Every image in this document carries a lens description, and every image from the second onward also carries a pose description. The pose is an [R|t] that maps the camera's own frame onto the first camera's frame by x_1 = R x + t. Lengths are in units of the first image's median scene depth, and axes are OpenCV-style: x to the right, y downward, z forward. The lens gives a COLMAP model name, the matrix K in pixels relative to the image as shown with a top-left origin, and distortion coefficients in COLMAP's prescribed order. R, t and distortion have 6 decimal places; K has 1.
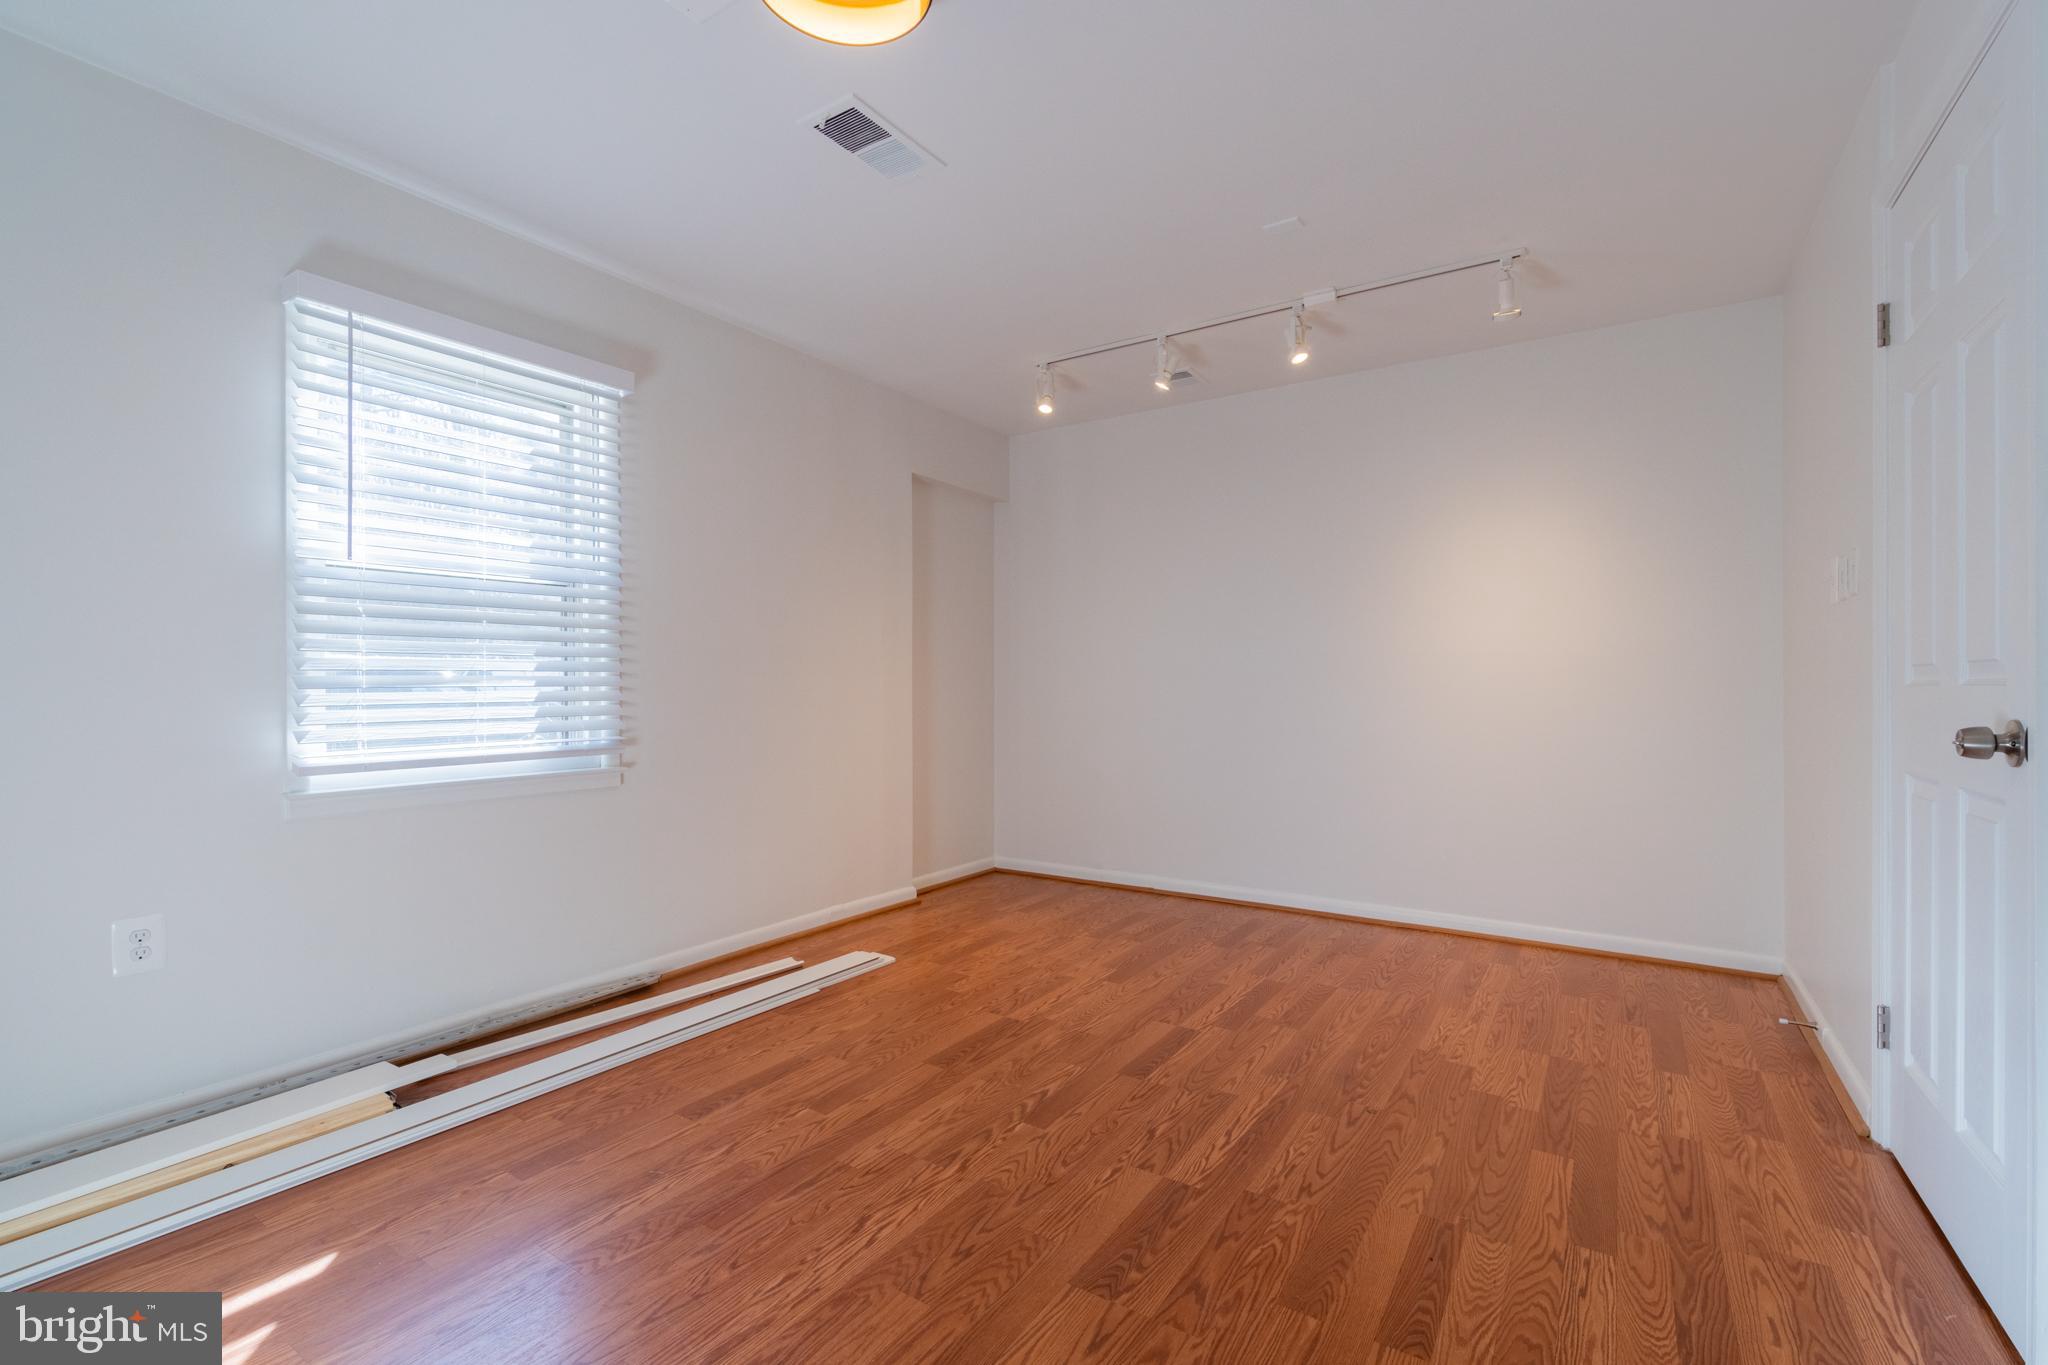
lens RADIAL K [[887.8, 0, 1030.3], [0, 887.8, 702.9], [0, 0, 1]] dist [-0.005784, 0.000898]
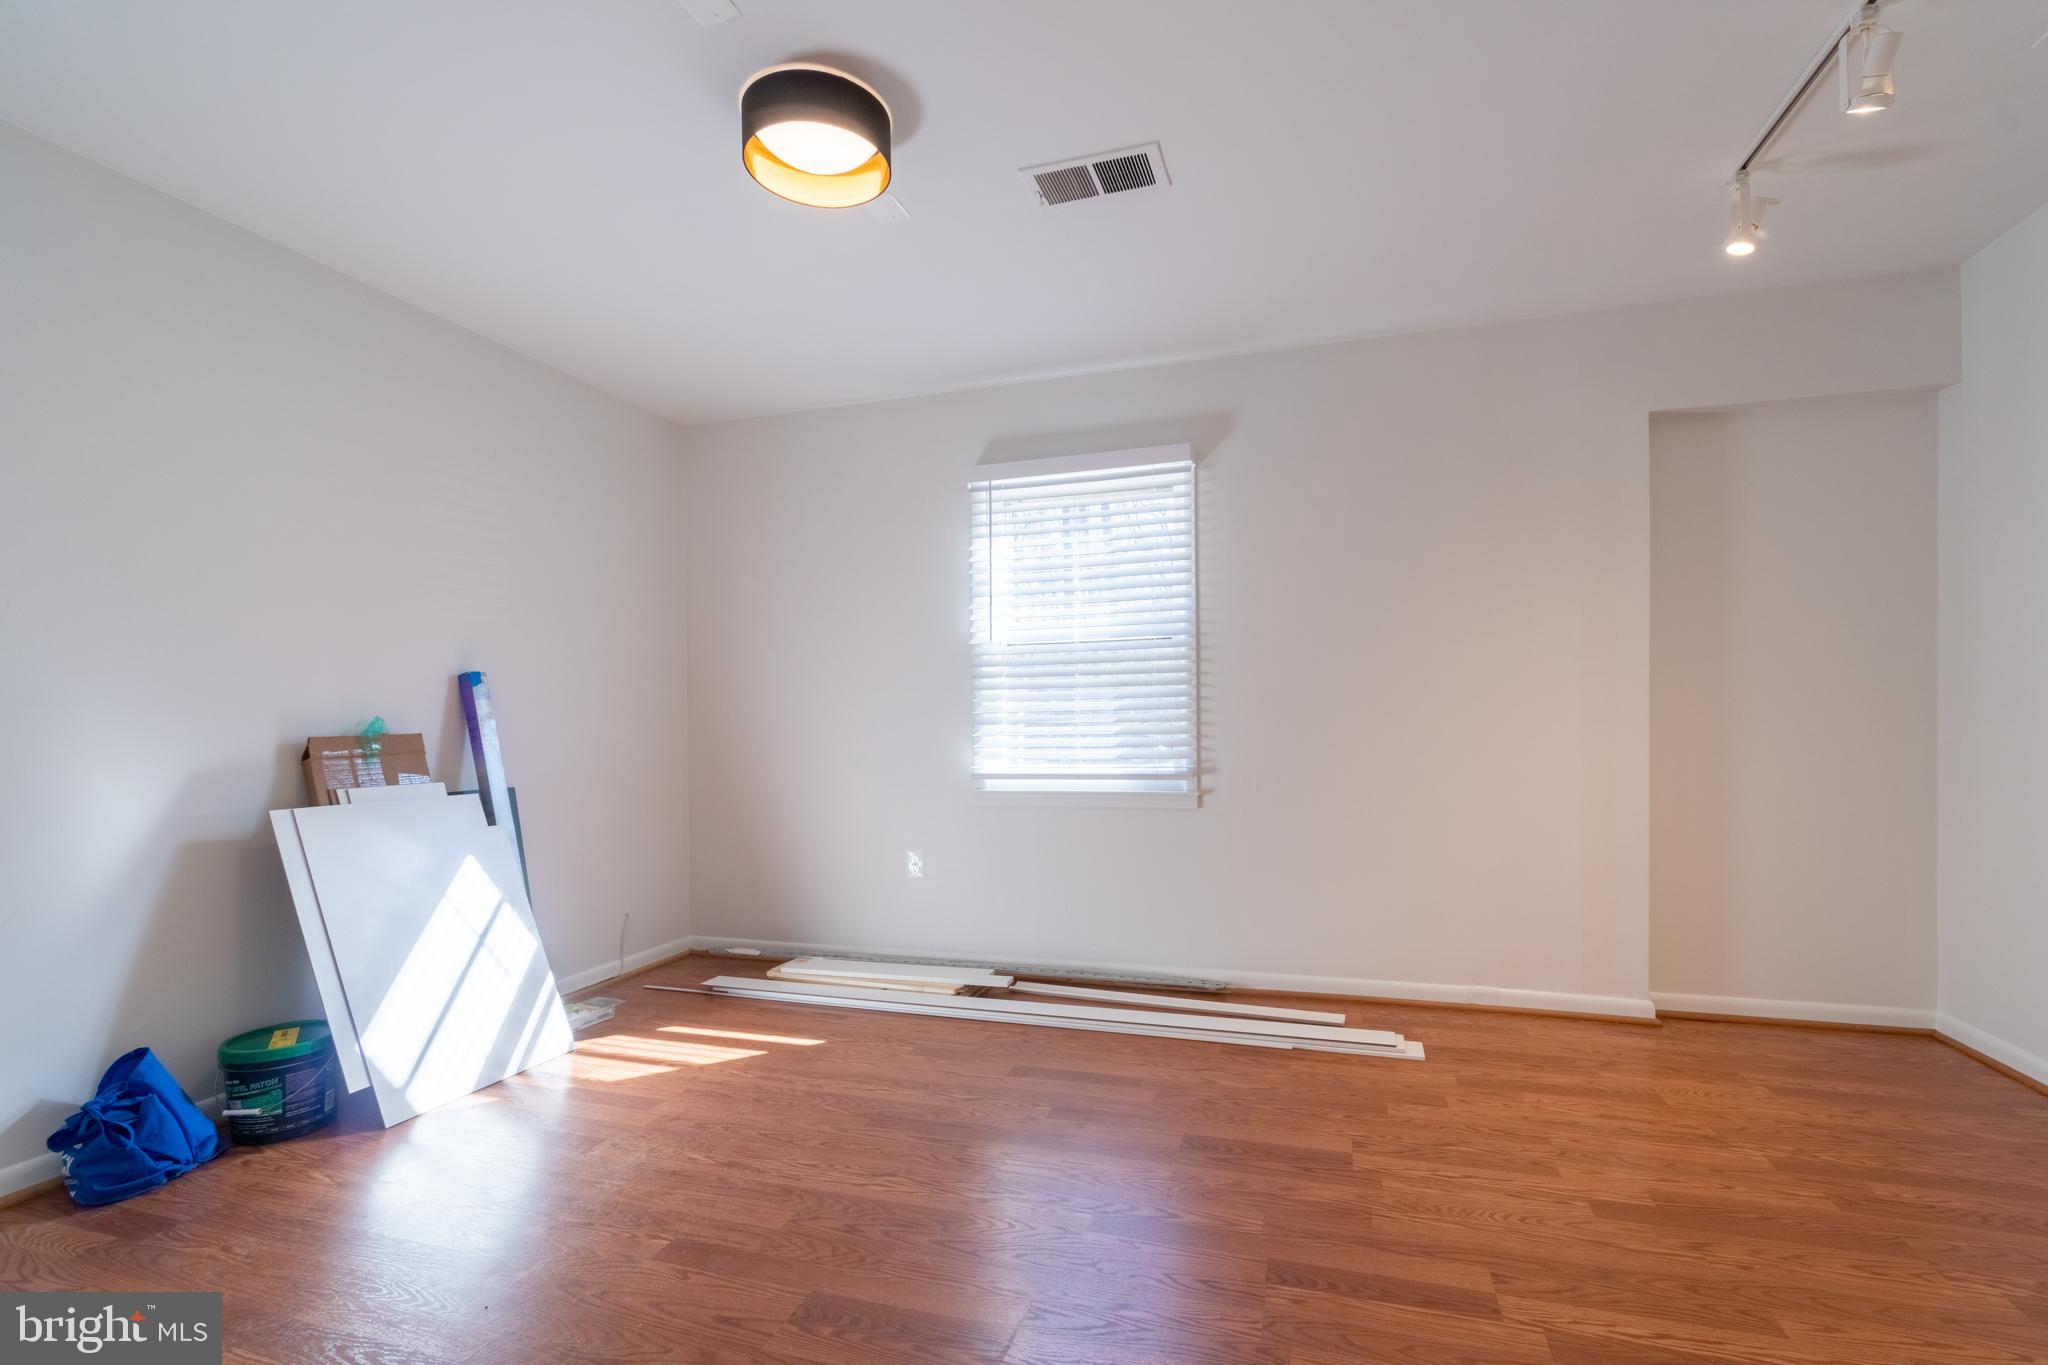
lens RADIAL K [[887.8, 0, 1046.6], [0, 887.8, 740.0], [0, 0, 1]] dist [-0.005784, 0.000898]
pose [[0.296995, 0.017837, -0.954712, 0.596175], [-0.007464, 0.999838, 0.016359, -0.012530], [0.954850, 0.002268, 0.297080, 0.504132]]
